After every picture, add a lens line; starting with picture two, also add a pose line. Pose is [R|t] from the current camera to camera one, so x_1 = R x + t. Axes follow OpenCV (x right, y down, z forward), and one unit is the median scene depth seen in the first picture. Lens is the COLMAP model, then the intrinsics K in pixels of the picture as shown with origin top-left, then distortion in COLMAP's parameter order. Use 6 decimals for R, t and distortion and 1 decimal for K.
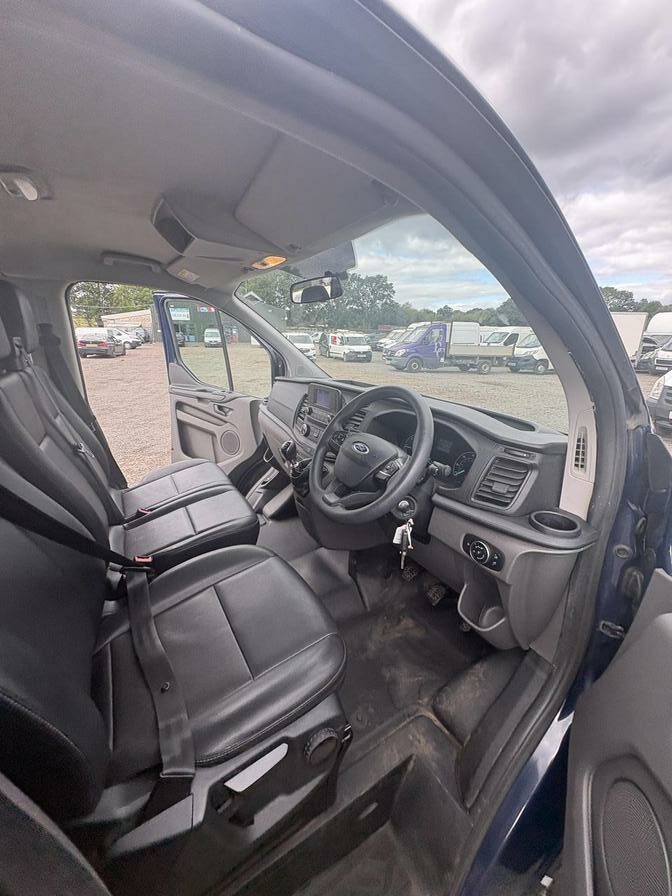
lens RADIAL K [[359.5, 0, 334.9], [0, 359.5, 446.8], [0, 0, 1]] dist [0.000277, 0.000079]
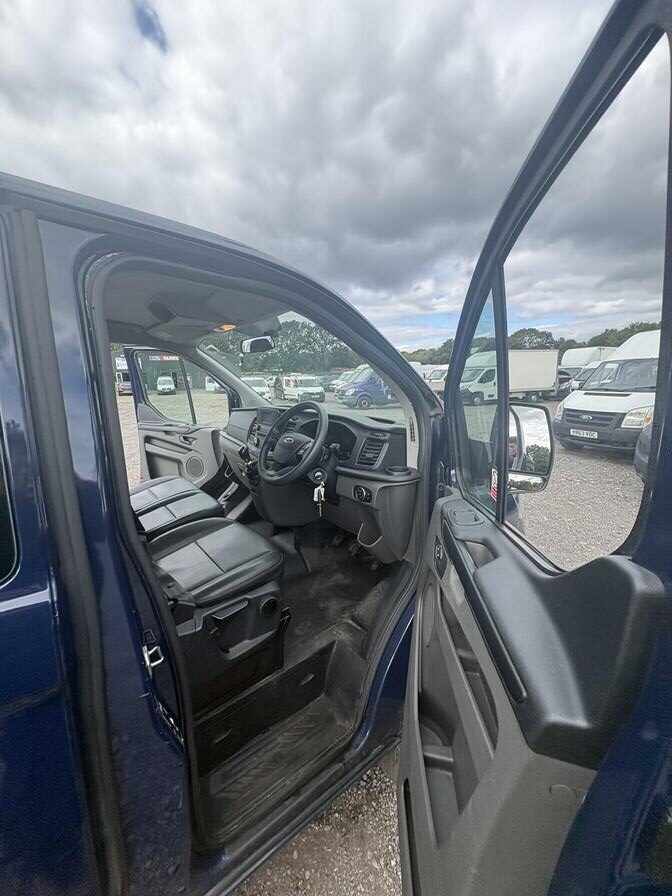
lens RADIAL K [[357.6, 0, 333.6], [0, 357.6, 449.6], [0, 0, 1]] dist [0.001999, 0.000077]
pose [[0.992172, -0.057812, 0.110692, 0.045135], [0.068894, 0.992693, -0.099062, 0.106266], [-0.104156, 0.105912, 0.988905, -0.288140]]
